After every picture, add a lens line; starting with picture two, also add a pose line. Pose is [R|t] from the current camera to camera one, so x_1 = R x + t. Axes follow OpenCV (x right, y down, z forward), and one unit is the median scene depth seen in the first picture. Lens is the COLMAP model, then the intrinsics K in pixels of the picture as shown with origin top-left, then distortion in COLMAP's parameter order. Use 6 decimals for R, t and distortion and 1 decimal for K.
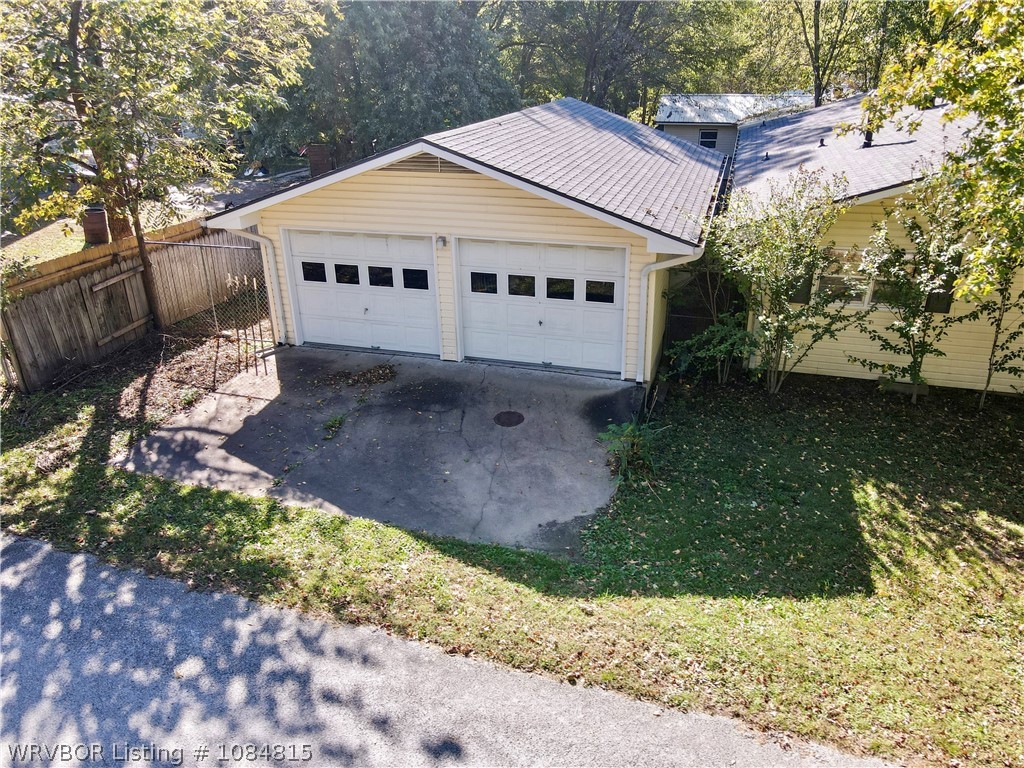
lens RADIAL K [[749.7, 0, 517.0], [0, 749.7, 384.1], [0, 0, 1]] dist [-0.008944, 0.029029]
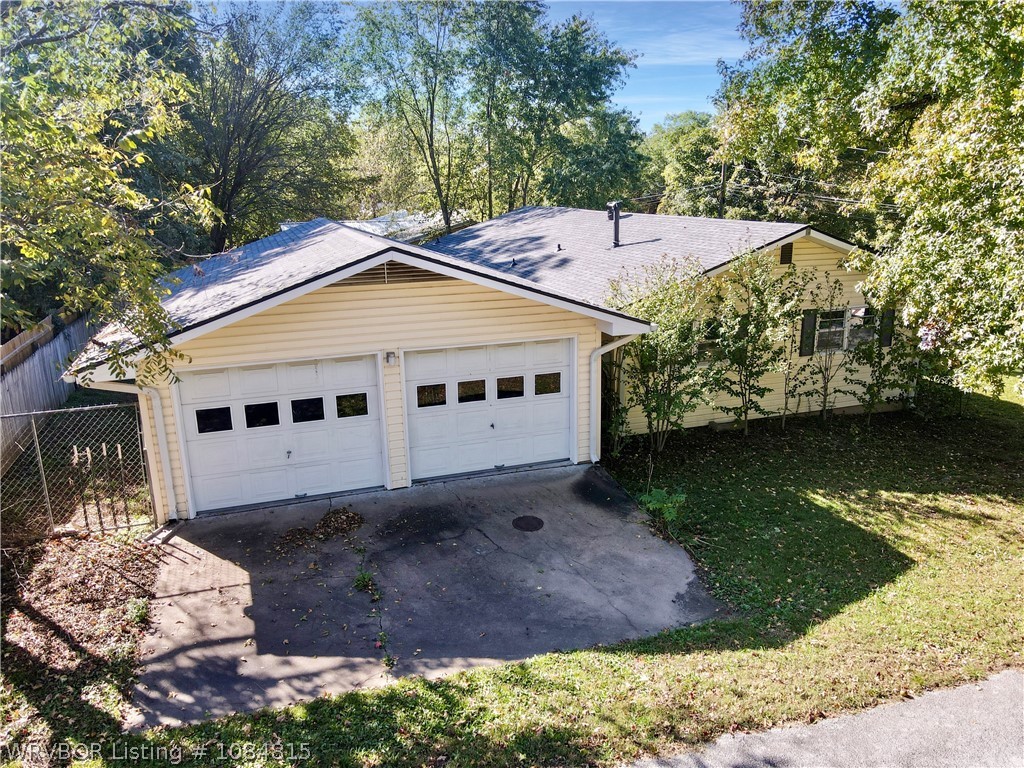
lens RADIAL K [[749.7, 0, 517.0], [0, 749.7, 384.1], [0, 0, 1]] dist [-0.008944, 0.029029]
pose [[0.811803, -0.150709, 0.564148, -0.534341], [0.242585, 0.965847, -0.091057, -0.041287], [-0.531158, 0.210774, 0.820637, 0.188174]]
